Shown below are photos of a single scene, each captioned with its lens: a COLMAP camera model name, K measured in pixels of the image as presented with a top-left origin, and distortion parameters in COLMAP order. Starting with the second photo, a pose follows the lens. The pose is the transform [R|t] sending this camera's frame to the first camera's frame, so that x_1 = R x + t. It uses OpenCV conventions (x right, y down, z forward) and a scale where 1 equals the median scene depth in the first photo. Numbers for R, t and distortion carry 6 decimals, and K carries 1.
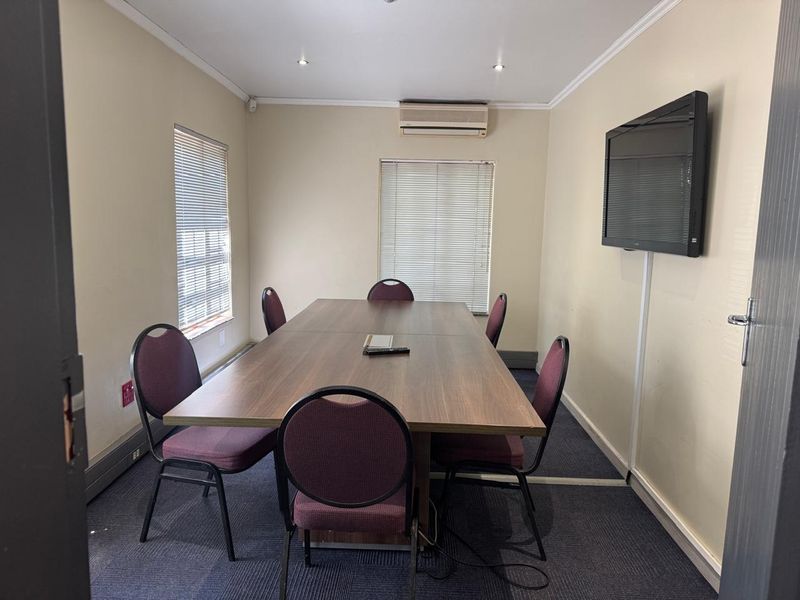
lens RADIAL K [[569.3, 0, 399.0], [0, 569.3, 300.2], [0, 0, 1]] dist [0.006391, 0.001409]
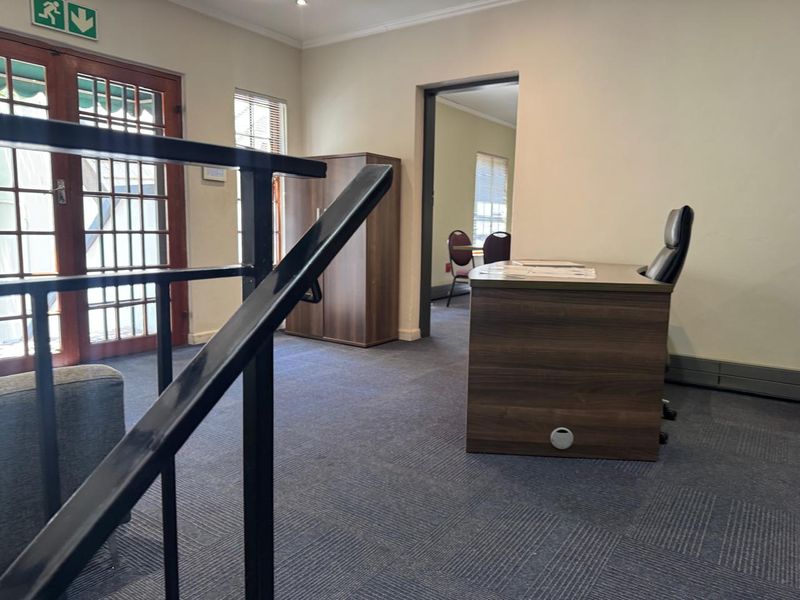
lens RADIAL K [[569.3, 0, 398.6], [0, 569.3, 297.9], [0, 0, 1]] dist [0.006391, 0.001409]
pose [[0.840521, 0.047984, -0.539650, 0.484990], [-0.054819, 0.998491, 0.003401, 0.221903], [0.538999, 0.026724, 0.841882, -0.842976]]
